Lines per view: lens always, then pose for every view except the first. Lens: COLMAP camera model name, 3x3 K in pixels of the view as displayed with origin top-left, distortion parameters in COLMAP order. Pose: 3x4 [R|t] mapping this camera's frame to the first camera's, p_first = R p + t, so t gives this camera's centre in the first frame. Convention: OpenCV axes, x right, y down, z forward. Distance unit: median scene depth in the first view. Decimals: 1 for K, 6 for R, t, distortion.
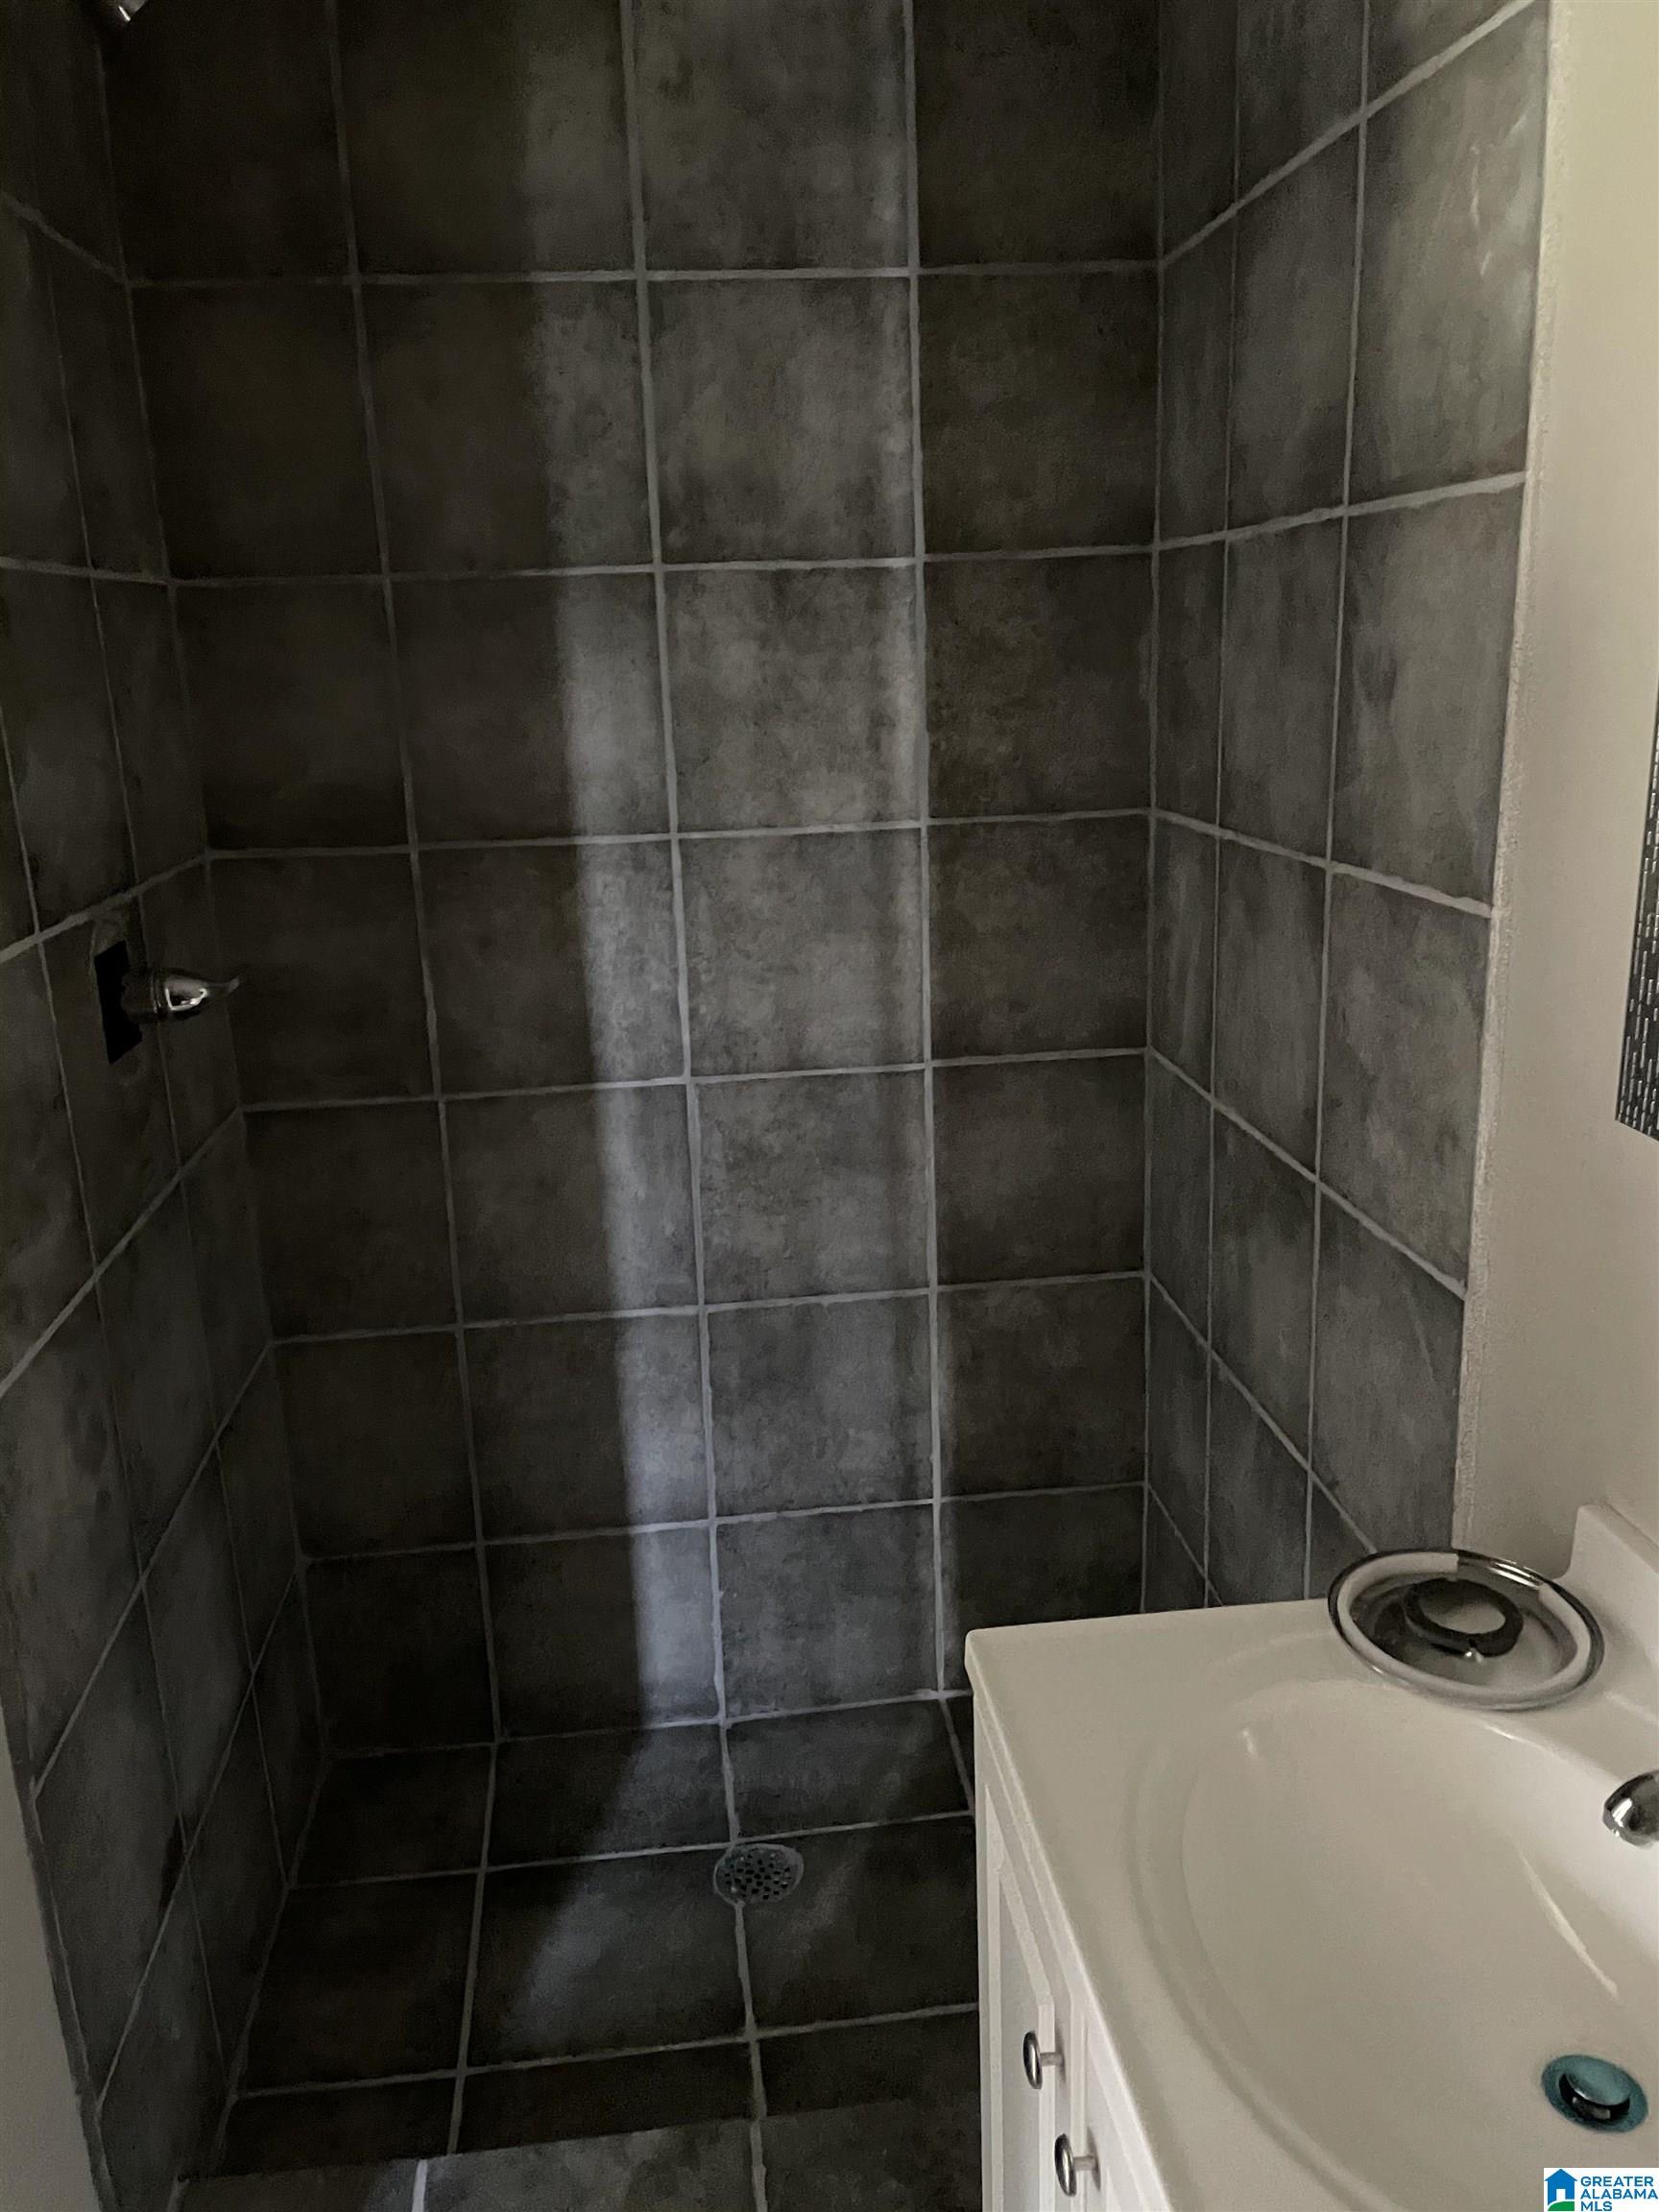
lens RADIAL K [[1693.6, 0, 822.9], [0, 1693.6, 1090.3], [0, 0, 1]] dist [0.104920, -0.132403]
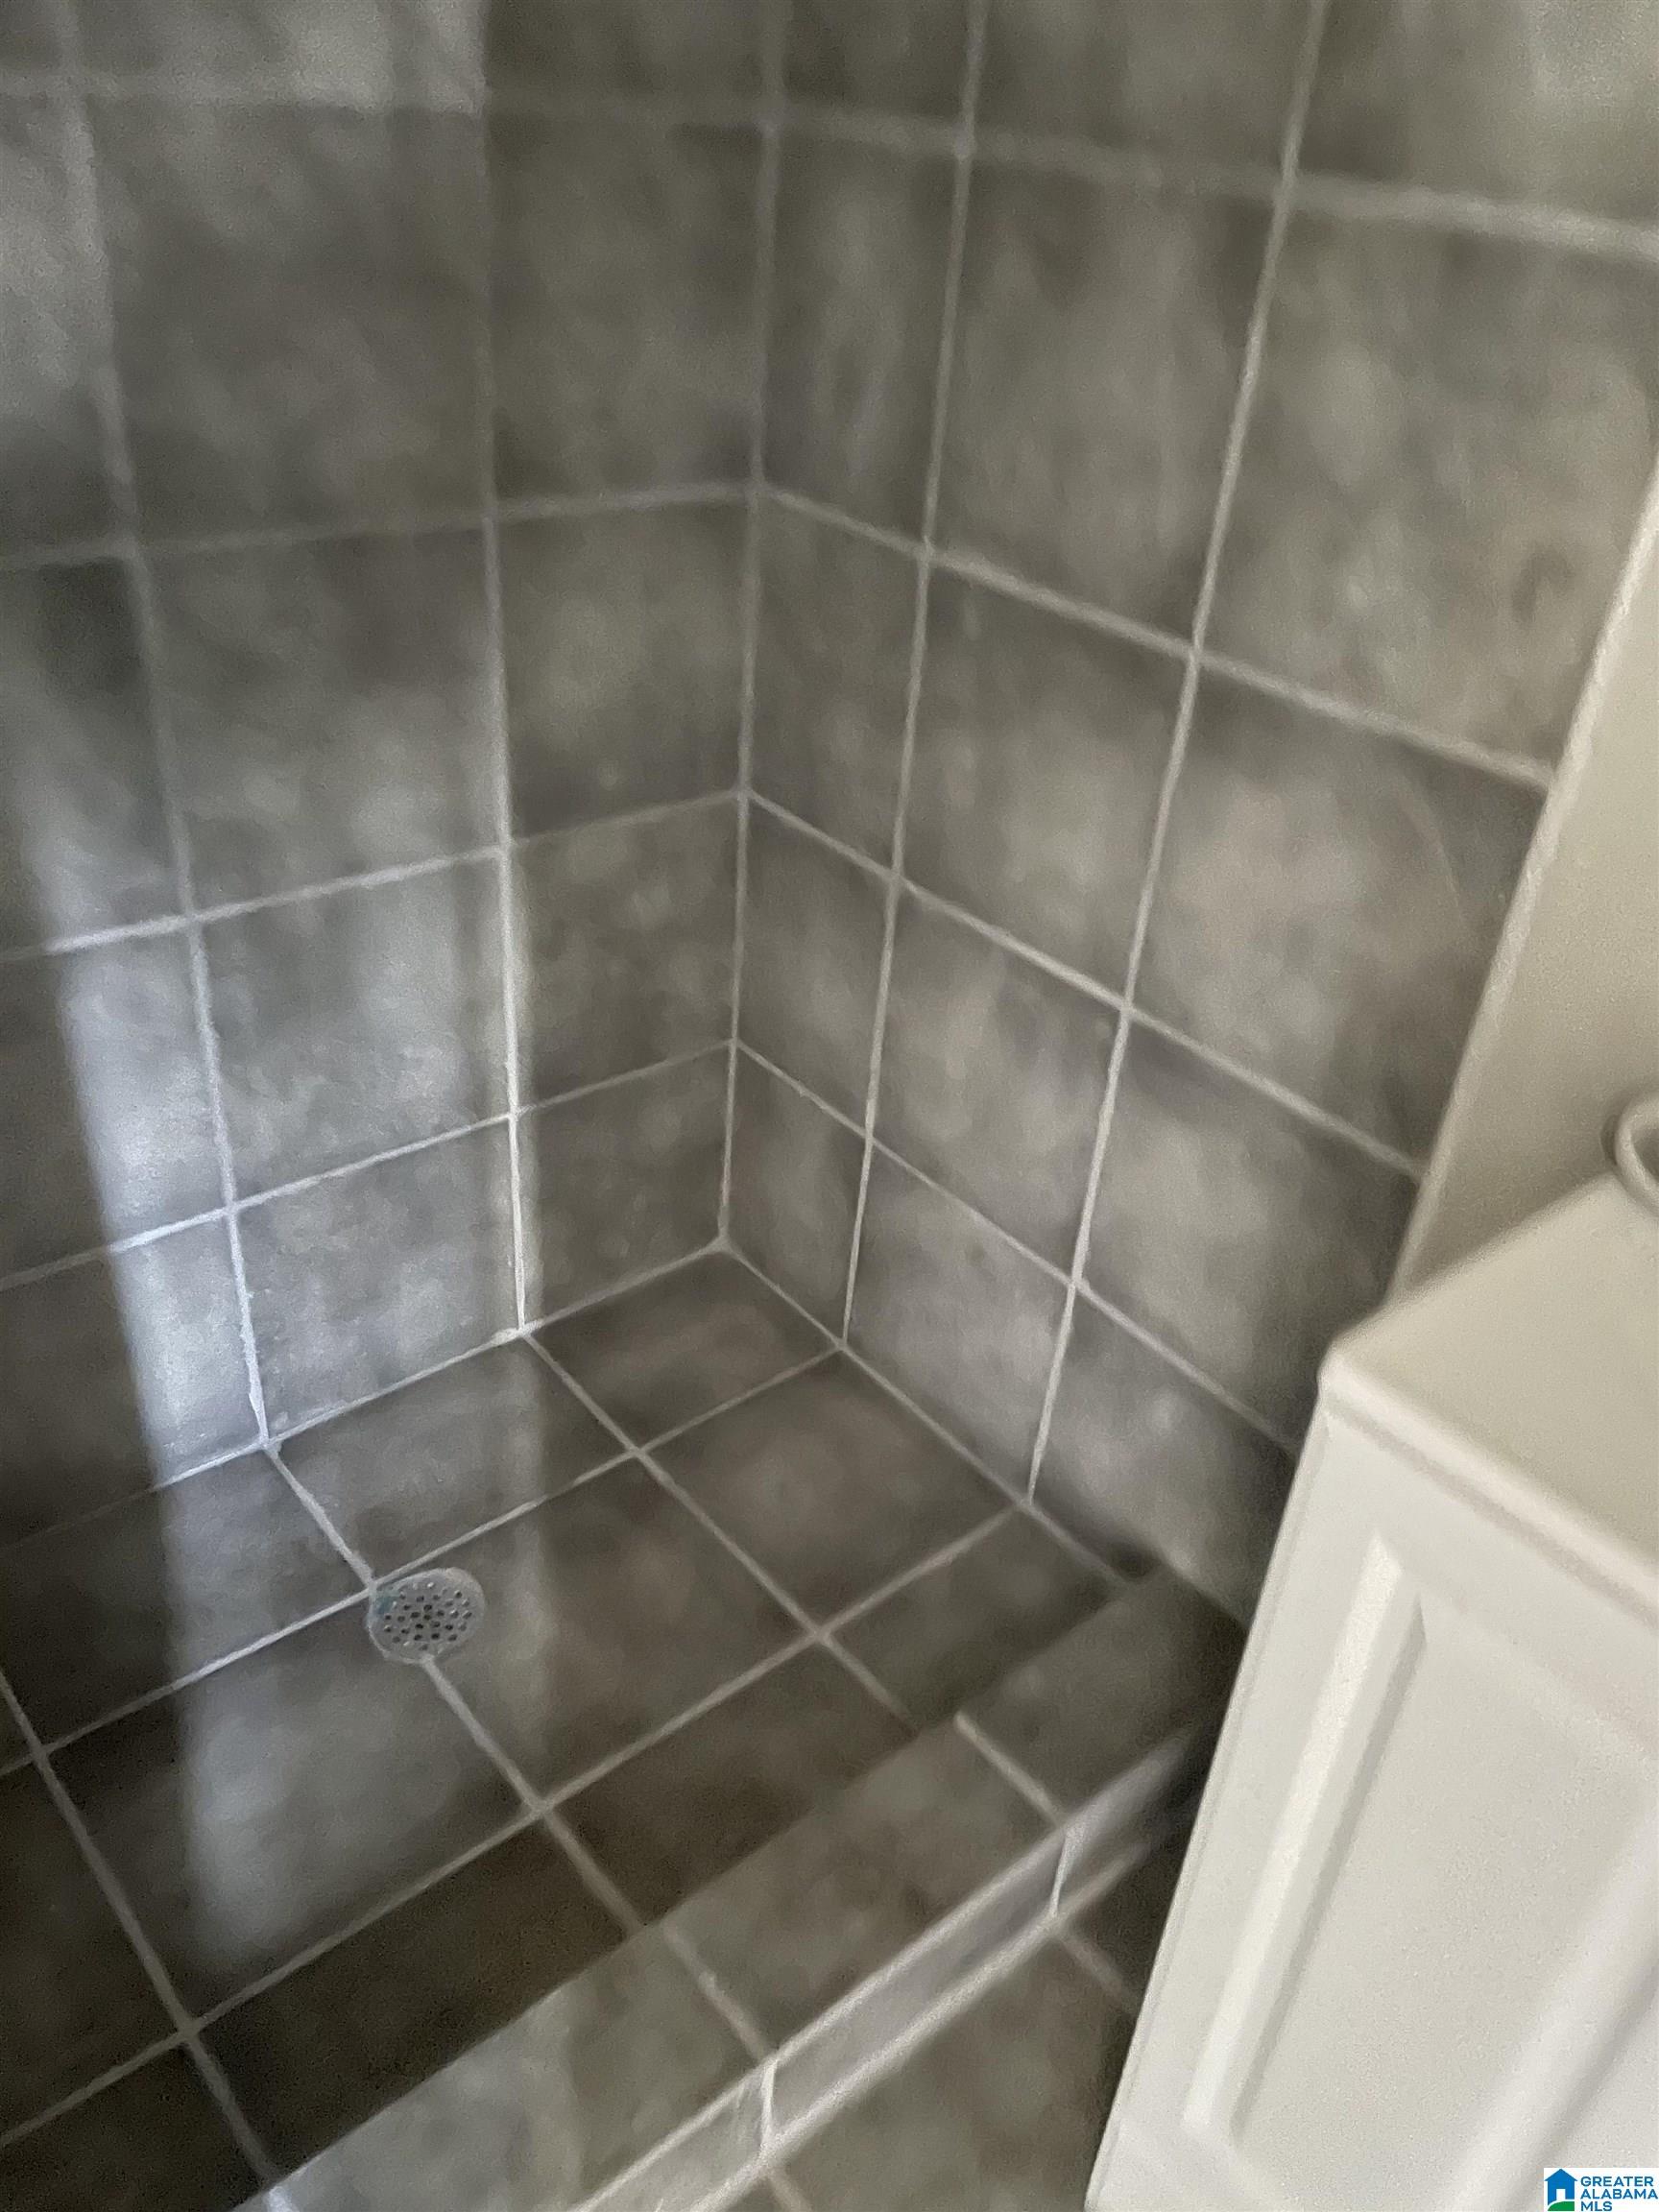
lens RADIAL K [[1693.6, 0, 839.0], [0, 1693.6, 1123.7], [0, 0, 1]] dist [0.104920, -0.132403]
pose [[0.826101, -0.212484, 0.521928, -0.223017], [0.035796, 0.944103, 0.327701, -0.005334], [-0.562385, -0.252031, 0.787530, 0.306463]]
